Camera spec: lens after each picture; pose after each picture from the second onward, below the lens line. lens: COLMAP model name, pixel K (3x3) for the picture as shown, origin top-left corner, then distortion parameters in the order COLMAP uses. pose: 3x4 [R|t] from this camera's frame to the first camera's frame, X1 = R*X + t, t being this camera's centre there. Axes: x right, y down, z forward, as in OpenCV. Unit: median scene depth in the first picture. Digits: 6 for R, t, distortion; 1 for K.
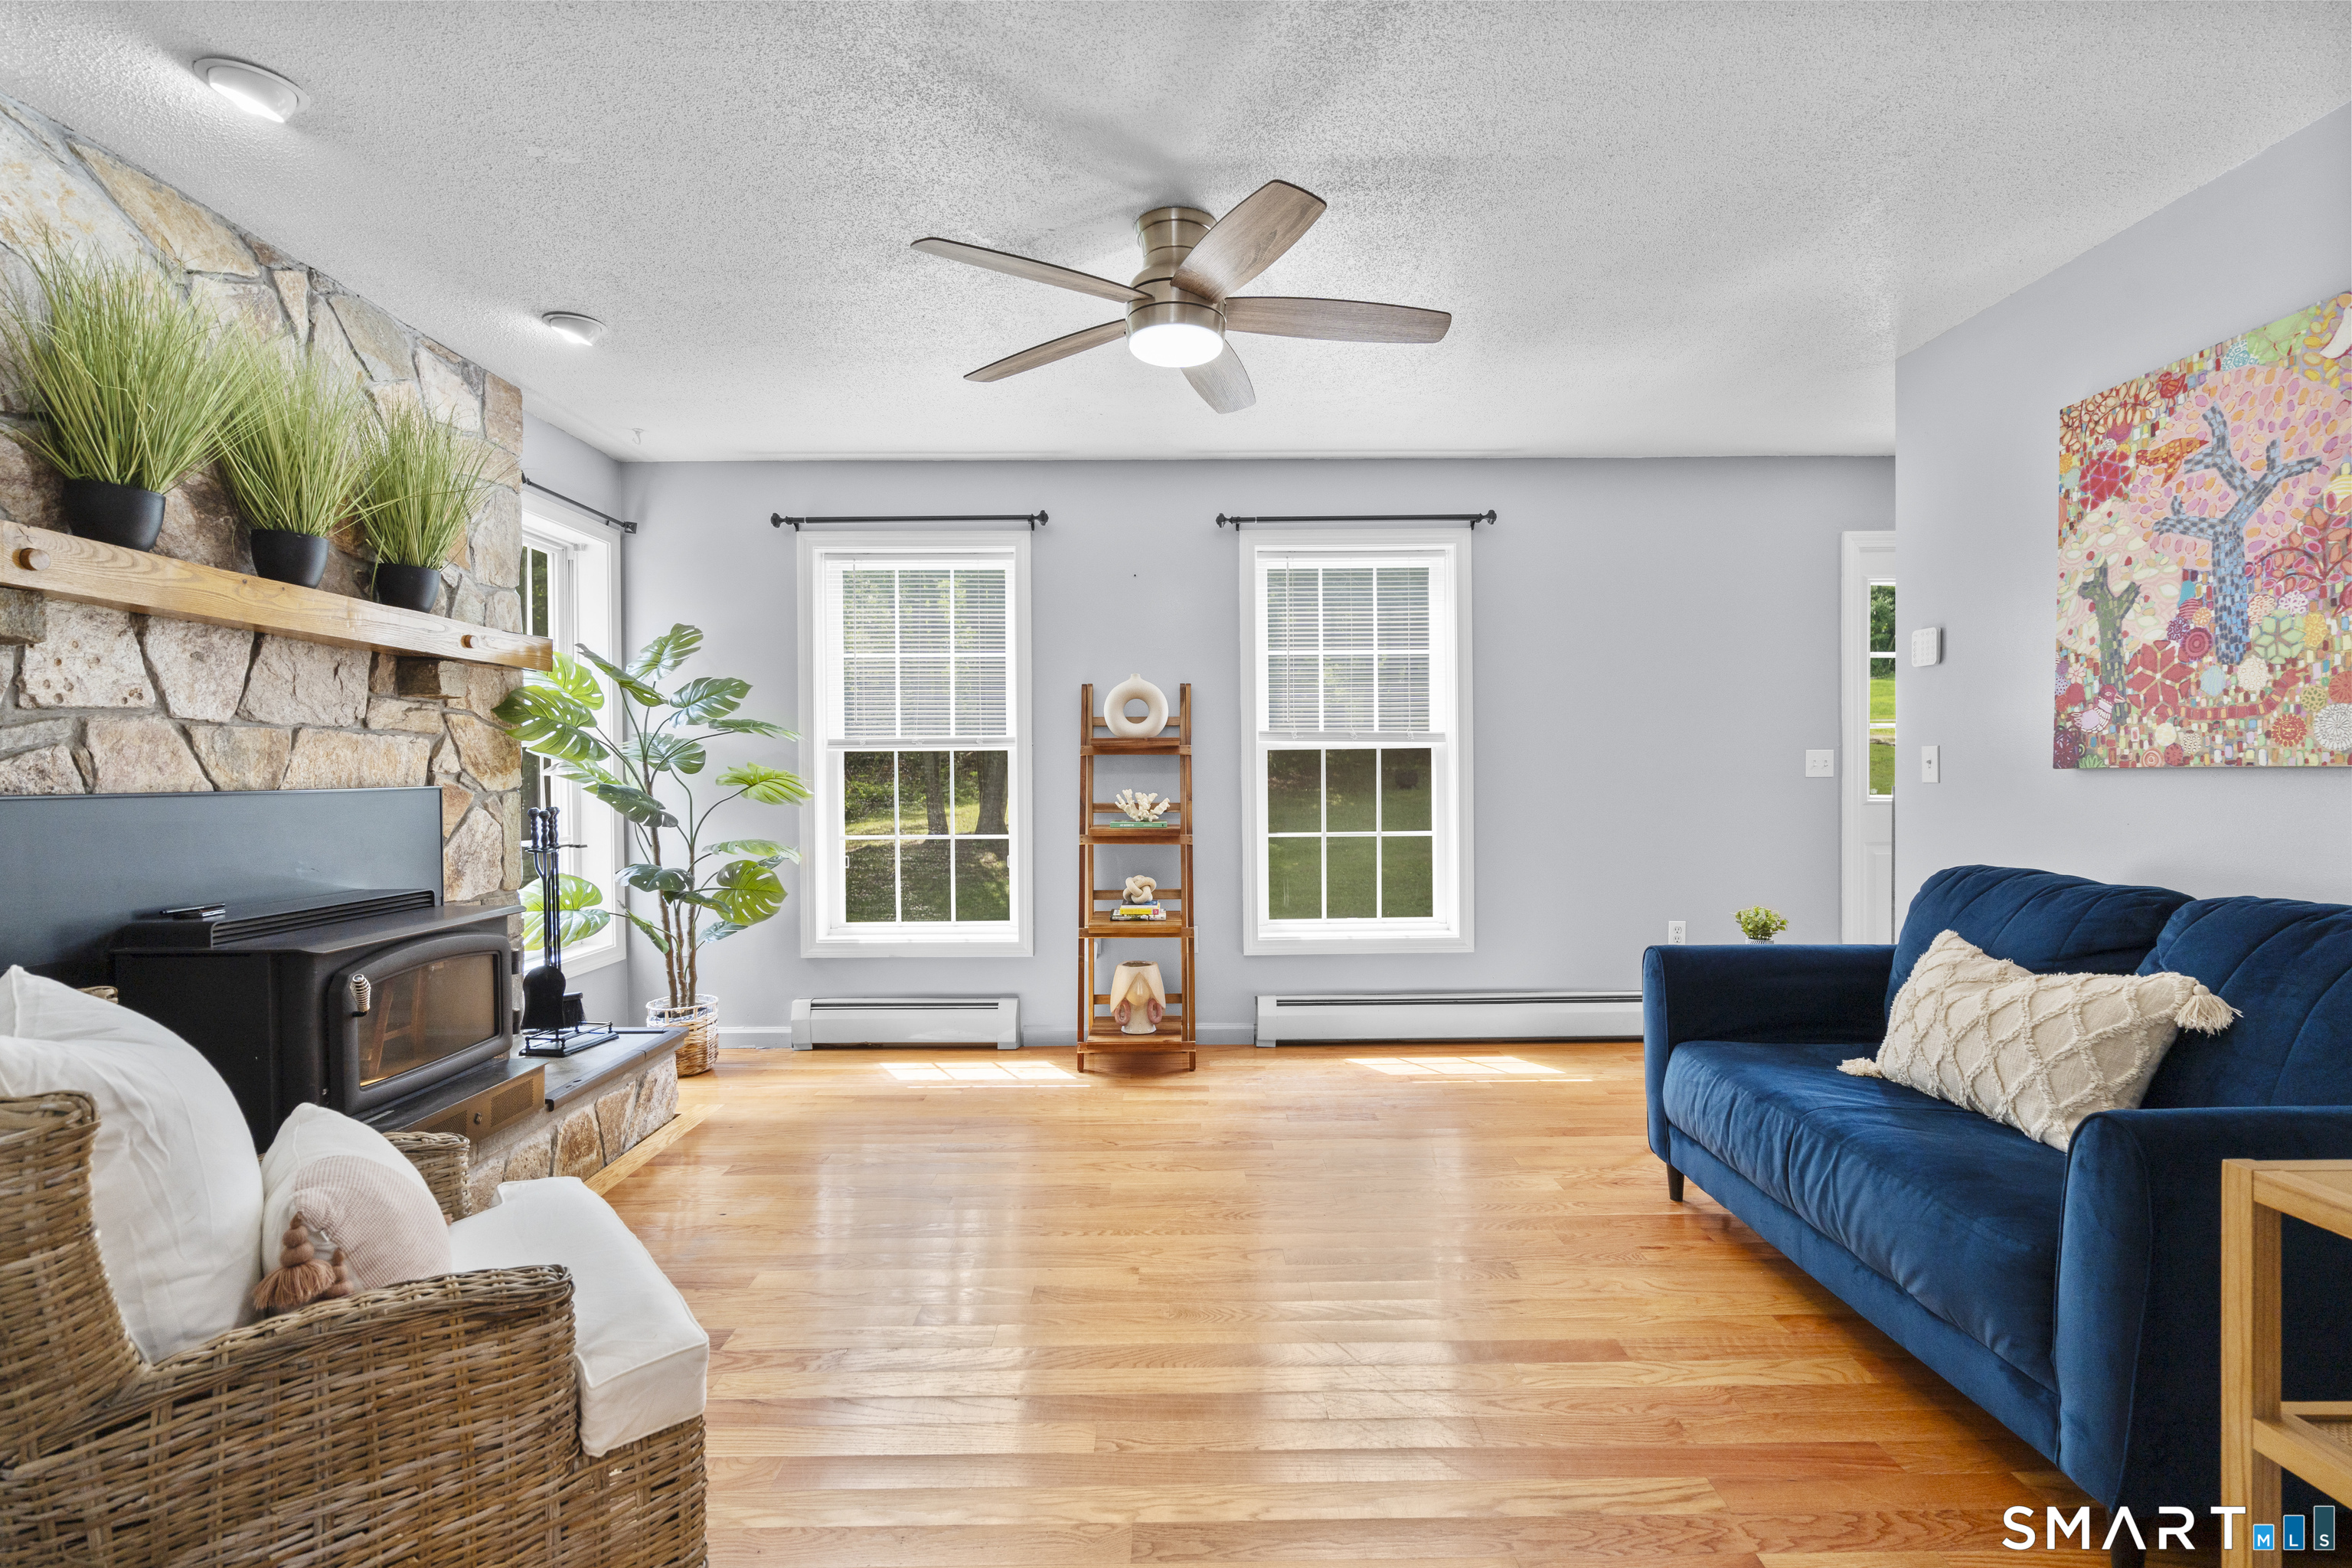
lens RADIAL K [[1068.3, 0, 1178.6], [0, 1068.3, 787.8], [0, 0, 1]] dist [-0.000458, -0.000199]
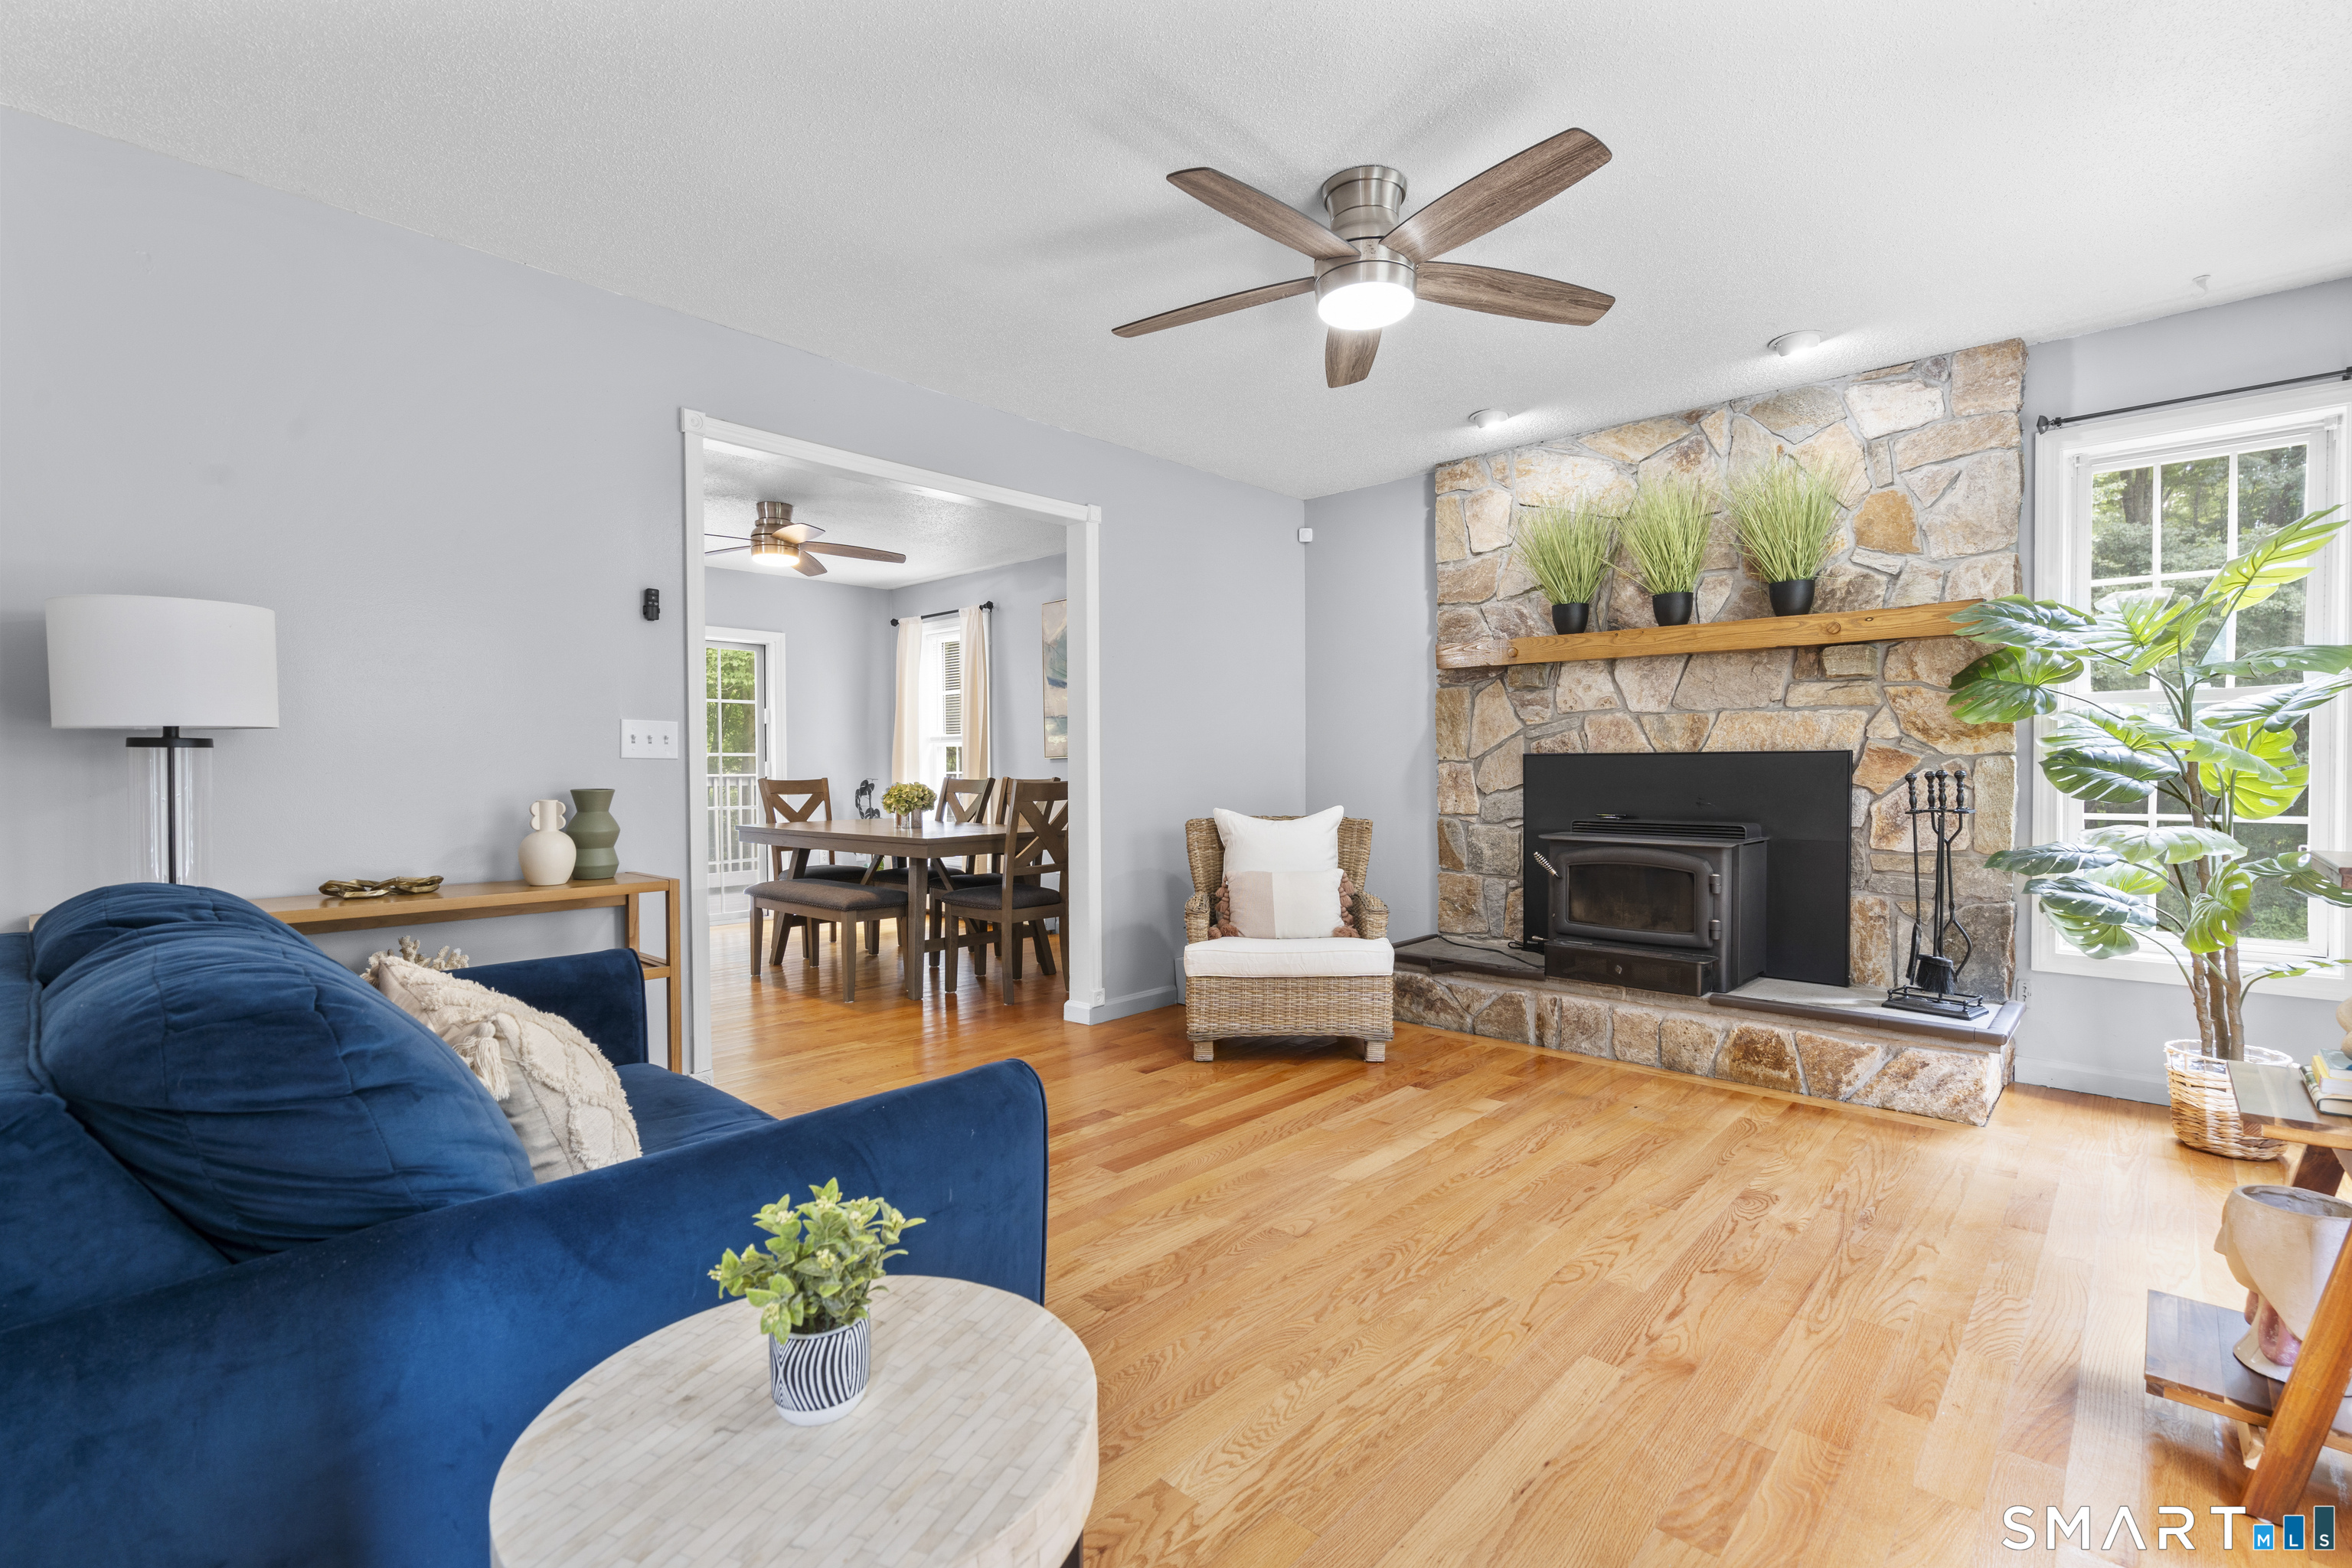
lens RADIAL K [[1068.3, 0, 1177.5], [0, 1068.3, 771.5], [0, 0, 1]] dist [-0.000458, -0.000199]
pose [[-0.681409, 0.019396, -0.731646, 0.841530], [0.001826, 0.999691, 0.024802, -0.009702], [0.731901, 0.015564, -0.681233, 1.518292]]
